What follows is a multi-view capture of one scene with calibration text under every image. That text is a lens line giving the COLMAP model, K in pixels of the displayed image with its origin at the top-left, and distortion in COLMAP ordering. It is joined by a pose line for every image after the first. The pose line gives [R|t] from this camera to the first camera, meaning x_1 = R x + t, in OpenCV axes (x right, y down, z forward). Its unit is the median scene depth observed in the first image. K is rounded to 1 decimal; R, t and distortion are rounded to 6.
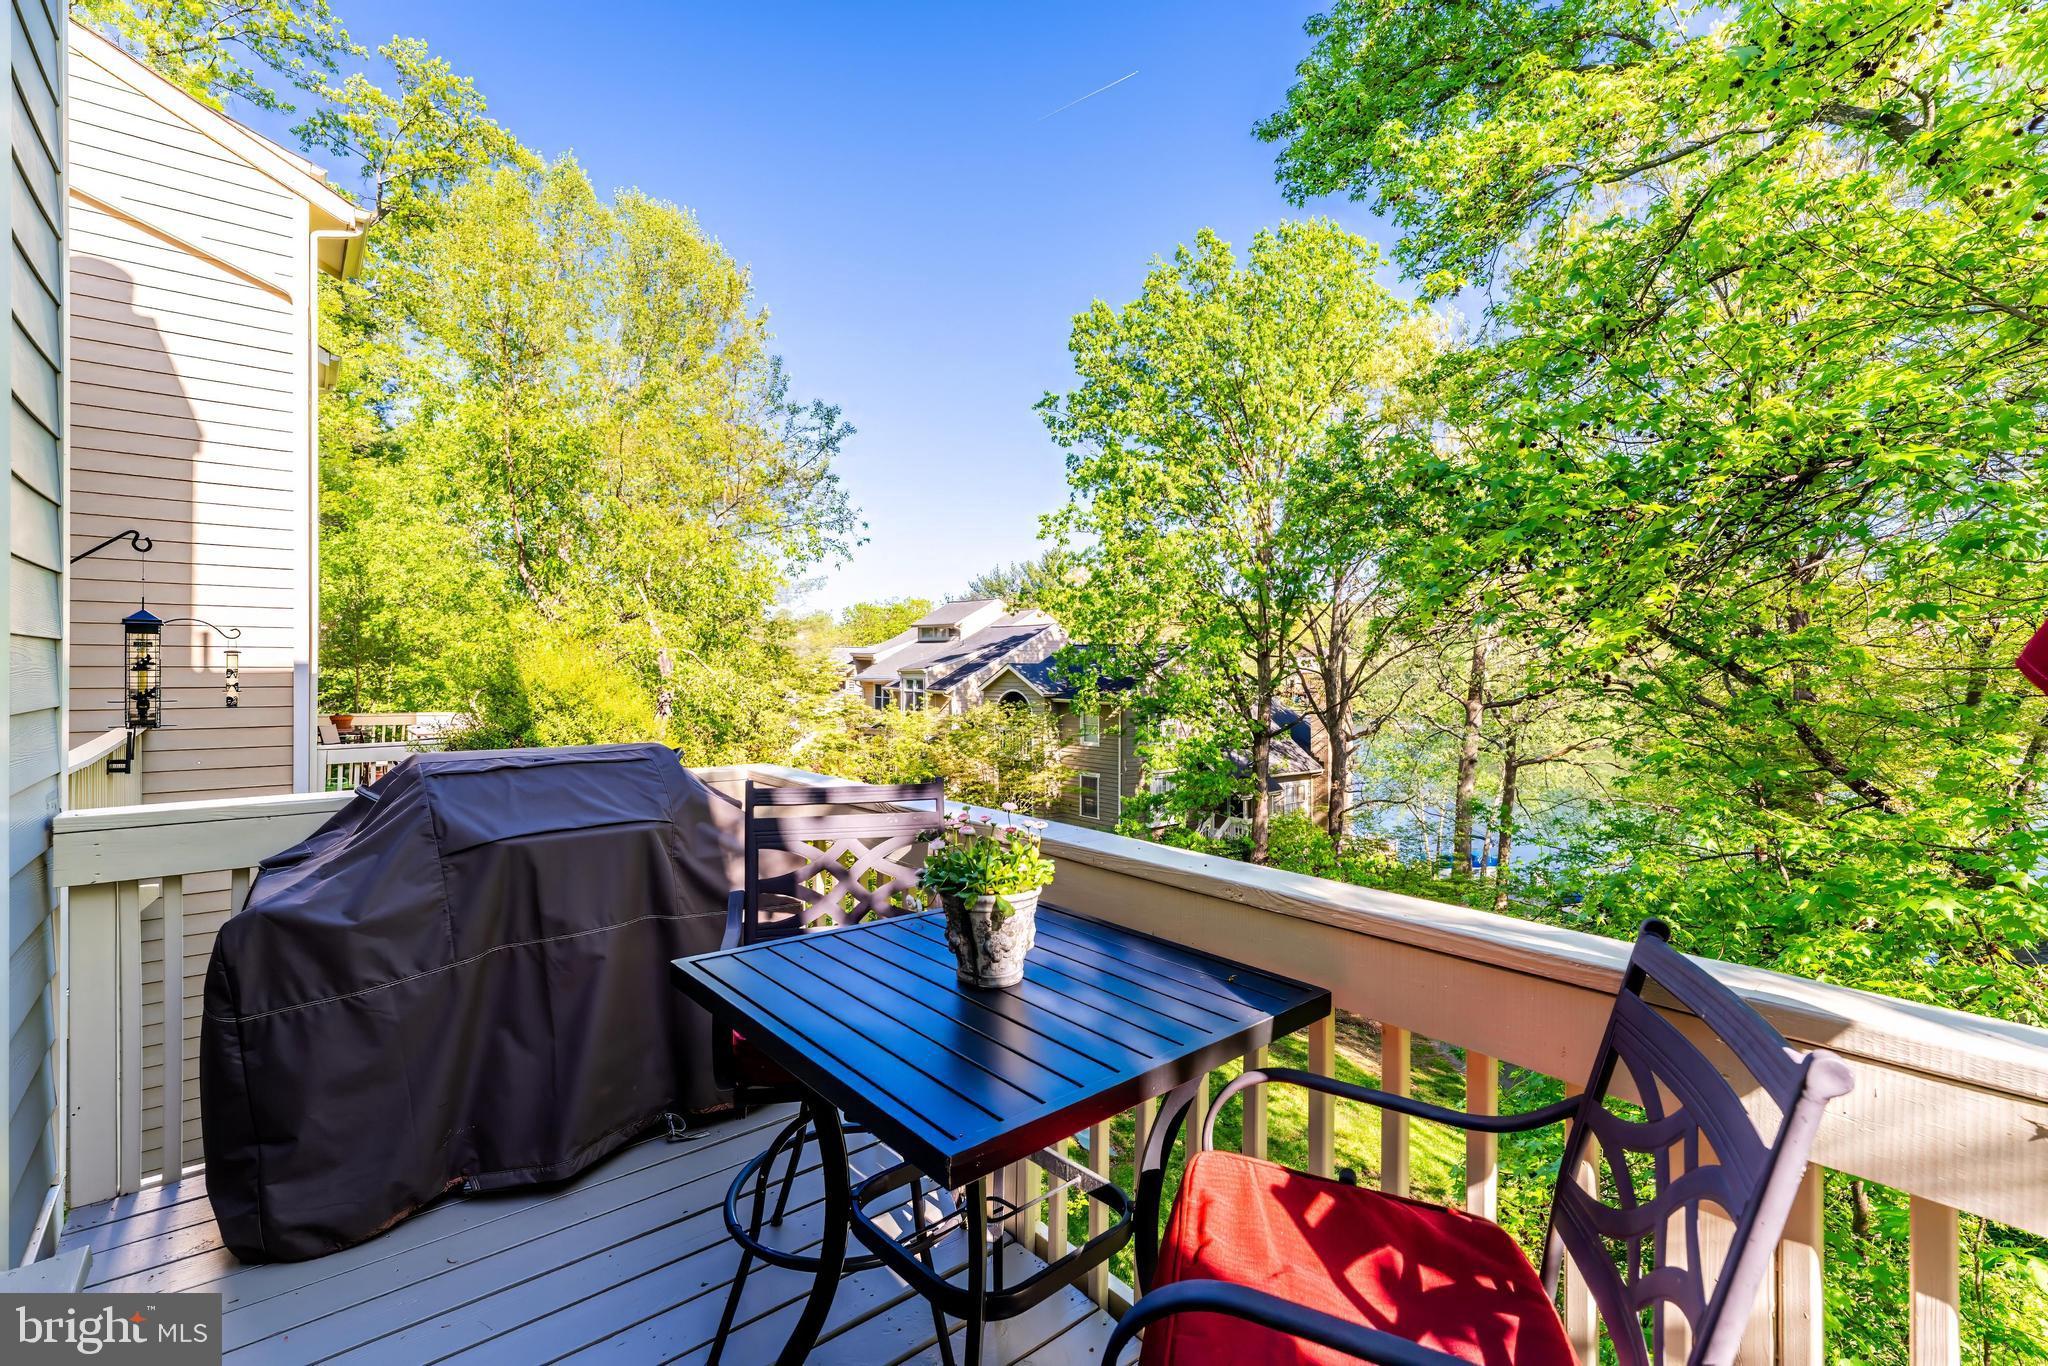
lens RADIAL K [[881.6, 0, 1041.9], [0, 881.6, 669.7], [0, 0, 1]] dist [0.001567, 0.000750]
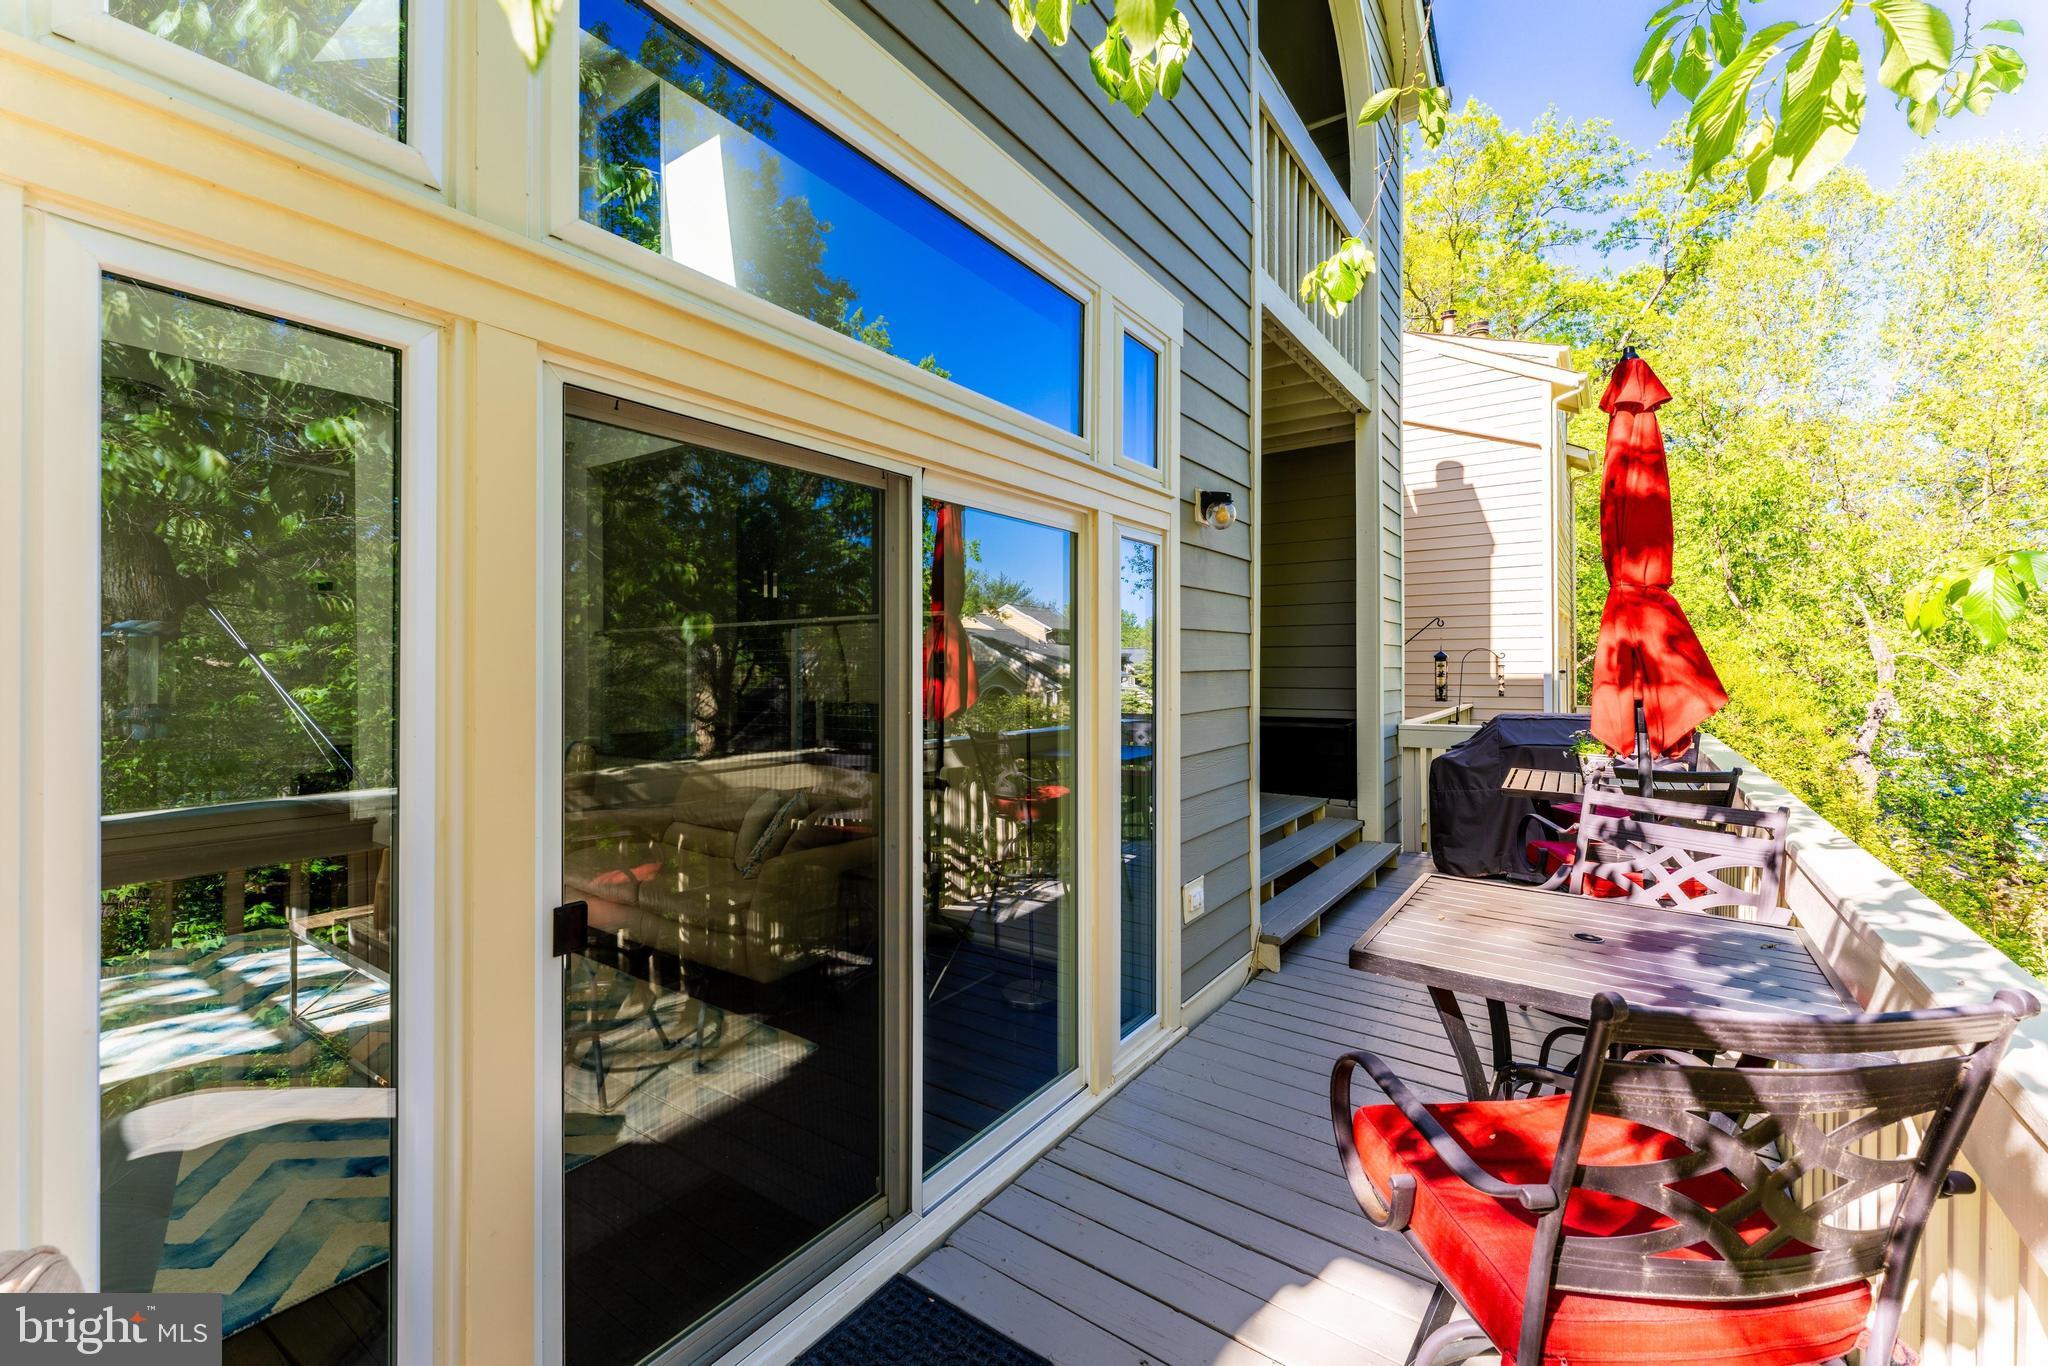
lens RADIAL K [[816.5, 0, 1019.7], [0, 816.5, 670.6], [0, 0, 1]] dist [-0.003270, -0.000820]
pose [[0.228471, -0.002852, -0.973547, 1.039143], [-0.001370, 0.999994, -0.003251, -0.009438], [0.973550, 0.002076, 0.228465, -0.726167]]
